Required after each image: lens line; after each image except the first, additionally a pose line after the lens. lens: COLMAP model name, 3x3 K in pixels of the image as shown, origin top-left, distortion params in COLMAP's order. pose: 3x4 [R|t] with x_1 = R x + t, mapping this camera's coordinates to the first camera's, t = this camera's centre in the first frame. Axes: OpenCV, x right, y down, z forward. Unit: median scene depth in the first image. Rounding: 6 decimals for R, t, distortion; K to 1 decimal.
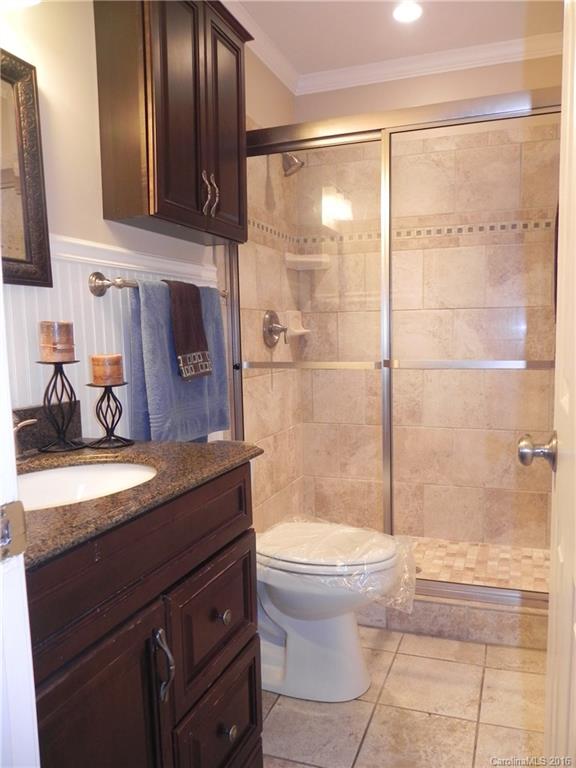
lens RADIAL K [[600.1, 0, 288.0], [0, 600.1, 384.0], [0, 0, 1]] dist [-0.077800, 0.106183]
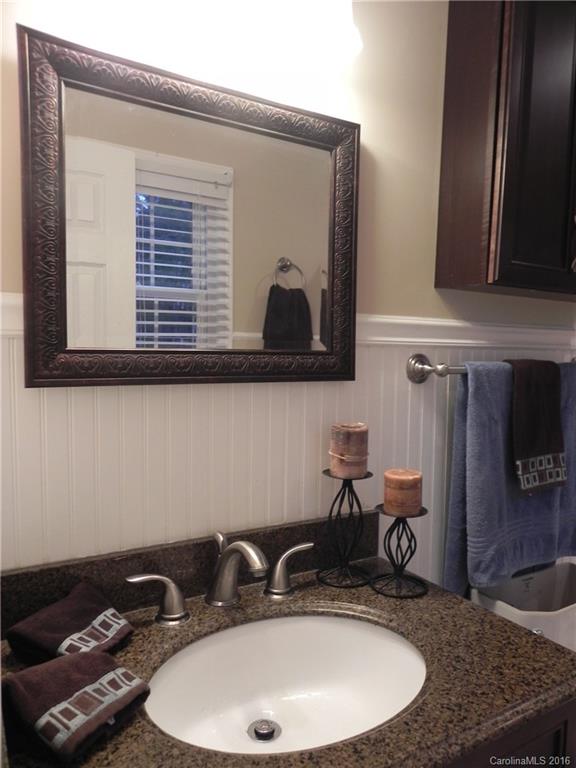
lens RADIAL K [[573.7, 0, 288.0], [0, 573.7, 384.0], [0, 0, 1]] dist [-0.015445, -0.003990]
pose [[0.791605, 0.076358, -0.606243, 0.024167], [-0.082408, 0.996438, 0.017900, -0.143059], [0.605450, 0.035789, 0.795078, 0.248763]]
